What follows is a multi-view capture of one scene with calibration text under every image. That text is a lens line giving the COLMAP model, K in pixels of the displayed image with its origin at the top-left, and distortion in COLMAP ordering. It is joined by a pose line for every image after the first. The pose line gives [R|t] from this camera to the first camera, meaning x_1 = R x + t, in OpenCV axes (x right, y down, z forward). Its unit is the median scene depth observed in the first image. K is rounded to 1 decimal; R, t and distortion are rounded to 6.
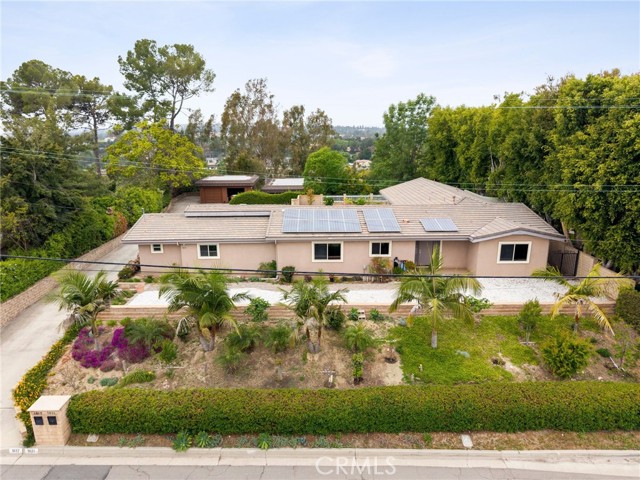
lens RADIAL K [[448.6, 0, 320.0], [0, 448.6, 240.0], [0, 0, 1]] dist [0.002576, 0.001279]
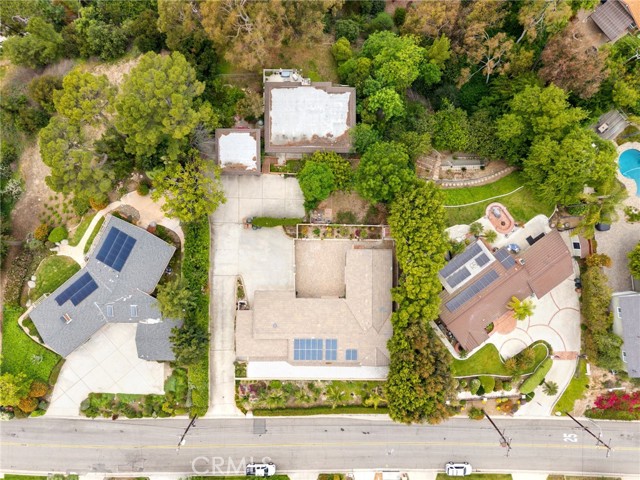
lens RADIAL K [[430.8, 0, 320.0], [0, 430.8, 240.0], [0, 0, 1]] dist [0.005020, -0.000422]
pose [[0.999310, 0.027576, 0.024867, -0.013493], [-0.030791, 0.241087, 0.970015, -3.682874], [0.020754, -0.970112, 0.241769, 1.389878]]
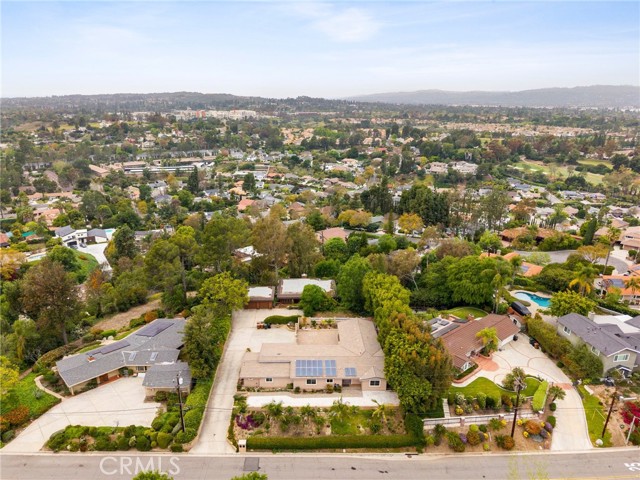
lens RADIAL K [[448.6, 0, 320.0], [0, 448.6, 240.0], [0, 0, 1]] dist [0.002576, 0.001279]
pose [[0.999649, 0.011487, 0.023876, -0.008962], [-0.012890, 0.998147, 0.059466, -1.403417], [-0.023149, -0.059753, 0.997945, -2.429063]]
